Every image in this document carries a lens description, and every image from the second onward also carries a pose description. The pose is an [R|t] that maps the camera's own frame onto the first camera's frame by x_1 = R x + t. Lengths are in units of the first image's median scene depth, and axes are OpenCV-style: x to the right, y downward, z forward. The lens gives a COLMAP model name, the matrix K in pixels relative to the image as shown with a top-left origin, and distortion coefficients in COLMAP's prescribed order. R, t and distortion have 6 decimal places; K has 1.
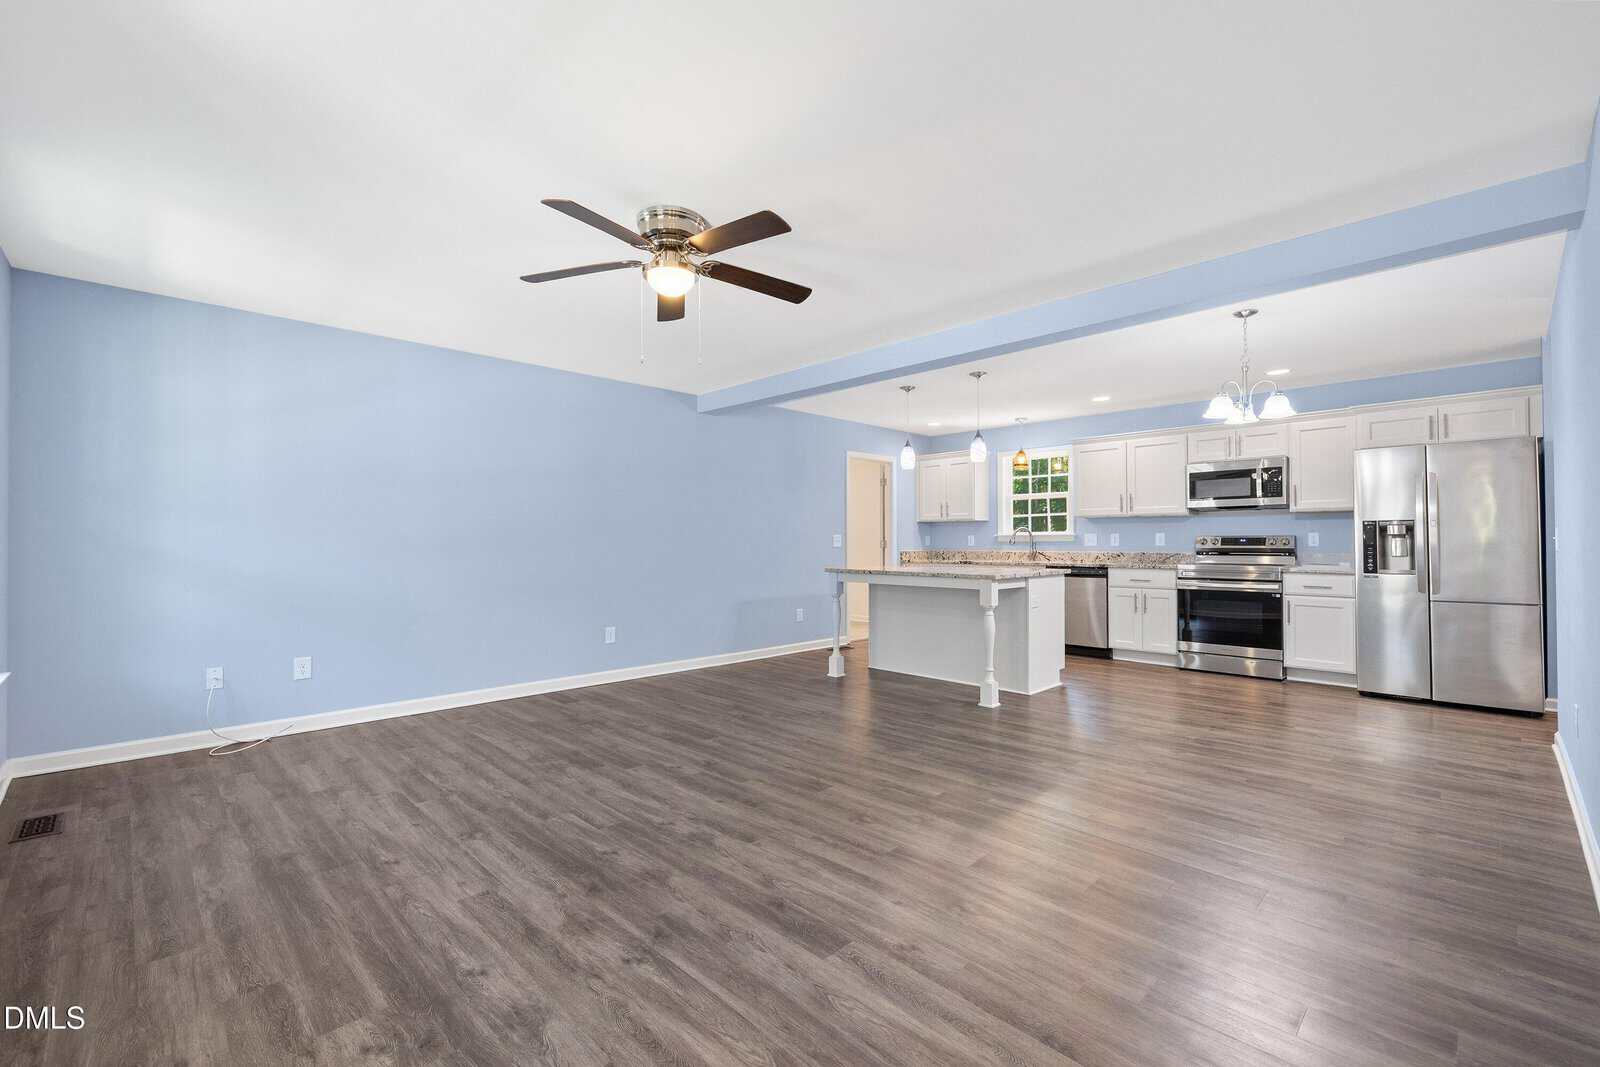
lens RADIAL K [[677.4, 0, 800.0], [0, 677.4, 533.5], [0, 0, 1]] dist [-0.000105, 0.000276]
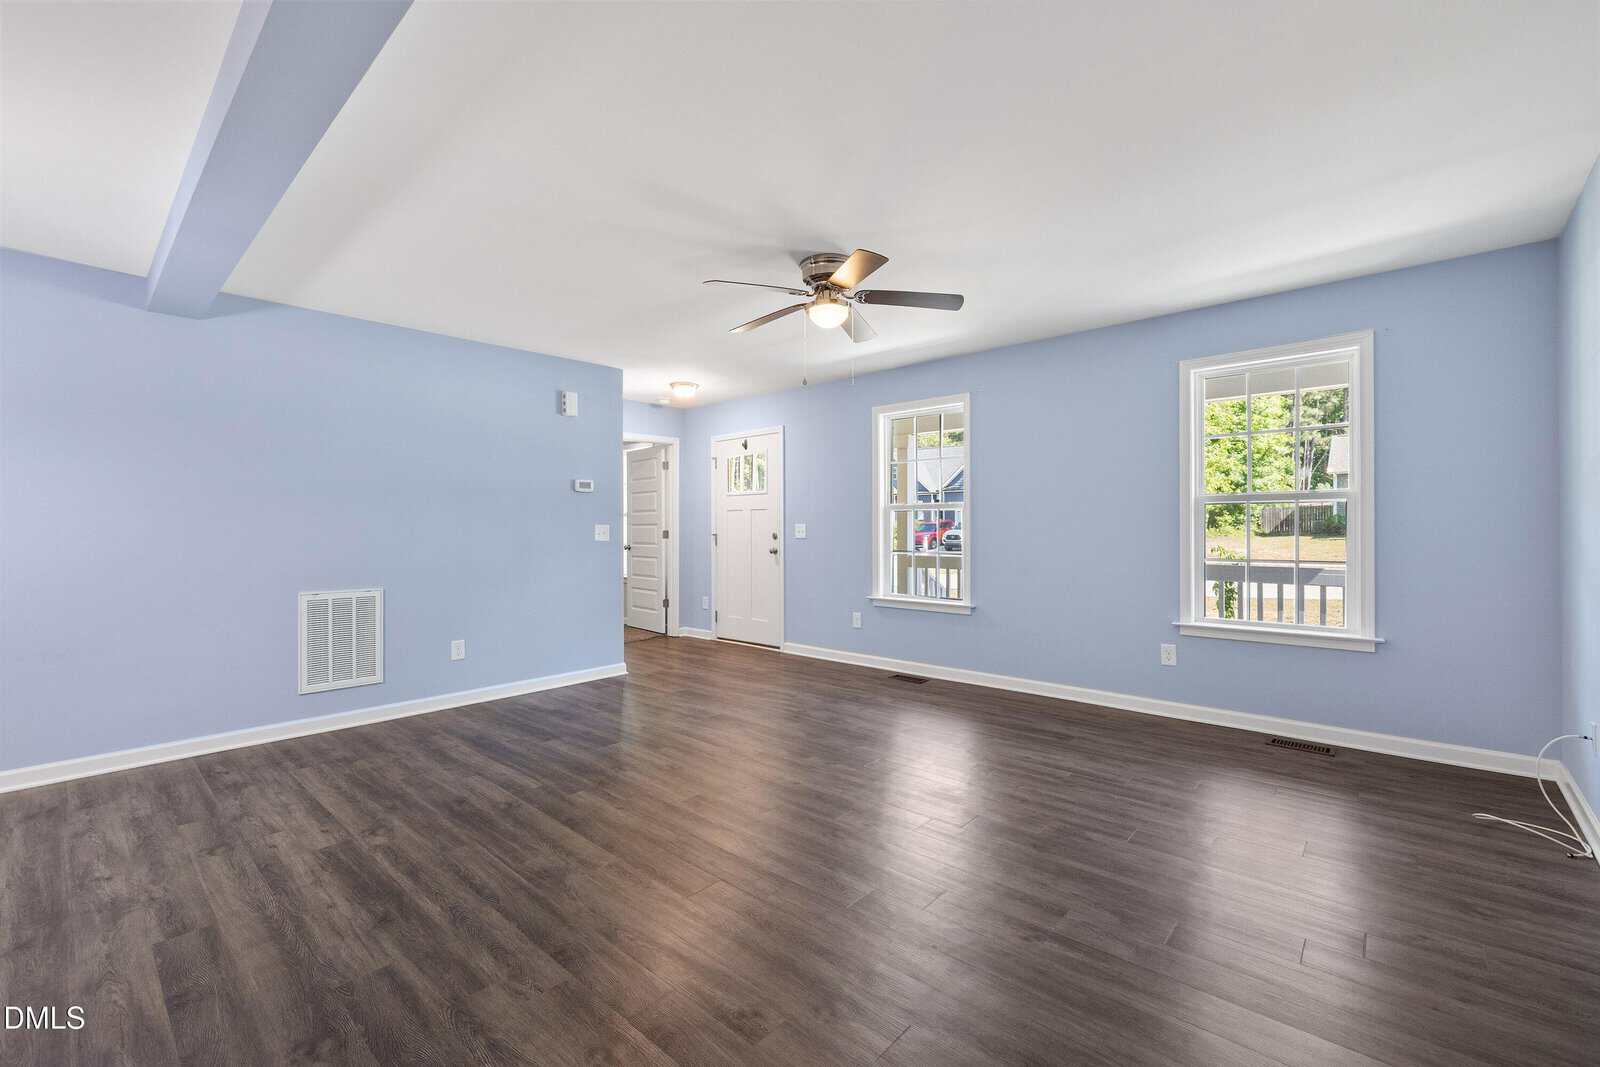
lens RADIAL K [[677.4, 0, 800.0], [0, 677.4, 533.5], [0, 0, 1]] dist [-0.000105, 0.000276]
pose [[-0.998467, 0.008071, -0.054756, -0.038299], [0.008368, 0.999951, -0.005203, 0.007152], [0.054711, -0.005653, -0.998486, 1.151664]]
